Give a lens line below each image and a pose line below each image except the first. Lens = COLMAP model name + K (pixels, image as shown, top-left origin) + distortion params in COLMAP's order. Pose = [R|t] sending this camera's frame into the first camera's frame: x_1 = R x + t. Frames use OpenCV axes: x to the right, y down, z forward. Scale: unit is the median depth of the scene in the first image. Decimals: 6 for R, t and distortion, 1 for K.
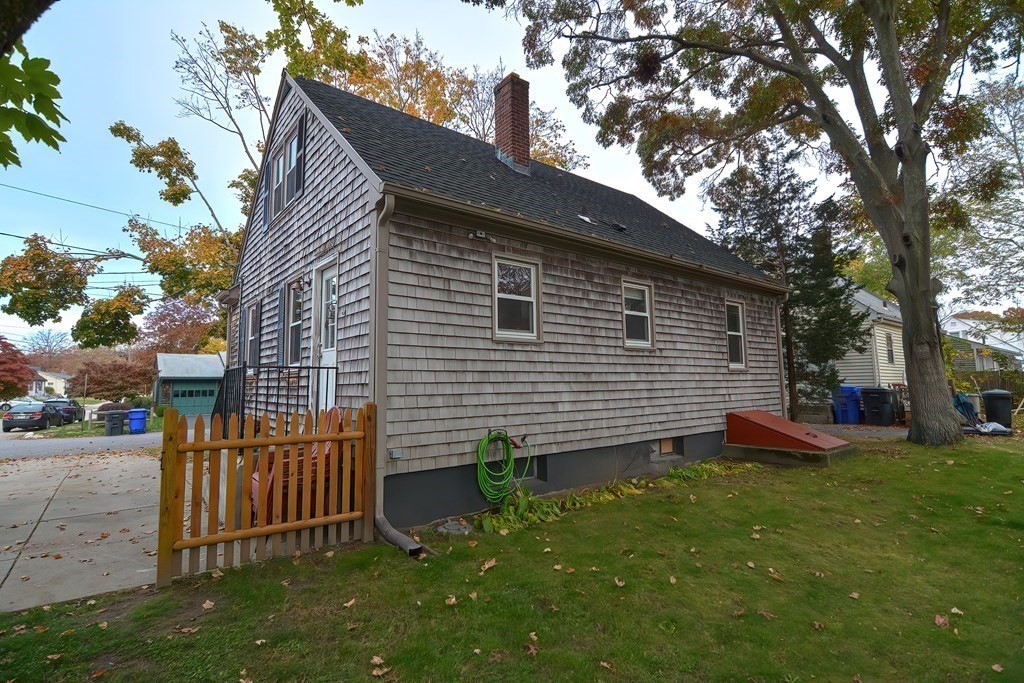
lens RADIAL K [[495.5, 0, 508.6], [0, 495.5, 334.8], [0, 0, 1]] dist [-0.009480, -0.008589]
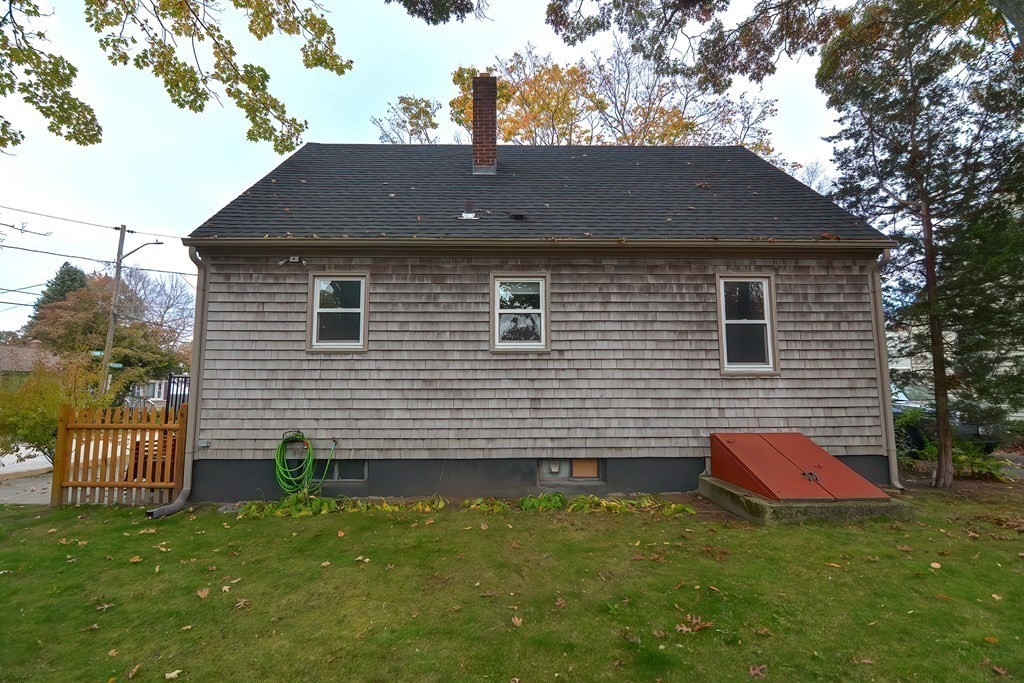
lens RADIAL K [[495.5, 0, 506.7], [0, 495.5, 337.7], [0, 0, 1]] dist [-0.009480, -0.008589]
pose [[0.793084, -0.047501, -0.607257, 0.821060], [0.052969, 0.998556, -0.008931, 0.011242], [0.606805, -0.025082, 0.794455, 0.313993]]
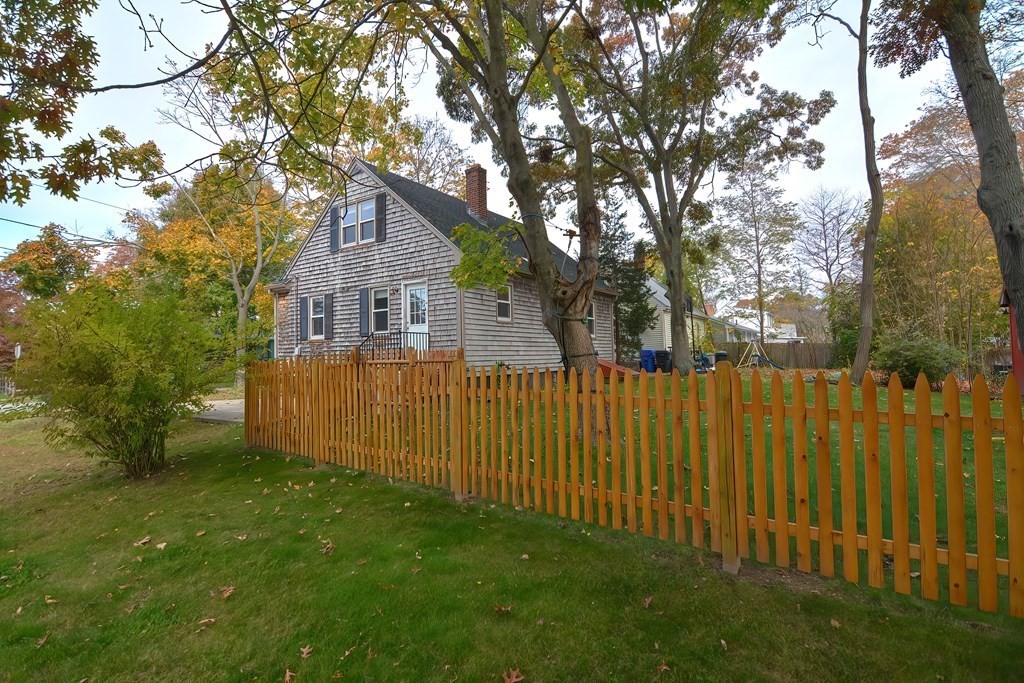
lens RADIAL K [[495.5, 0, 507.7], [0, 495.5, 342.0], [0, 0, 1]] dist [-0.009480, -0.008589]
pose [[0.956368, 0.001572, 0.292161, -0.515952], [-0.020249, 0.997938, 0.060914, -0.027886], [-0.291463, -0.064172, 0.954427, -0.926690]]
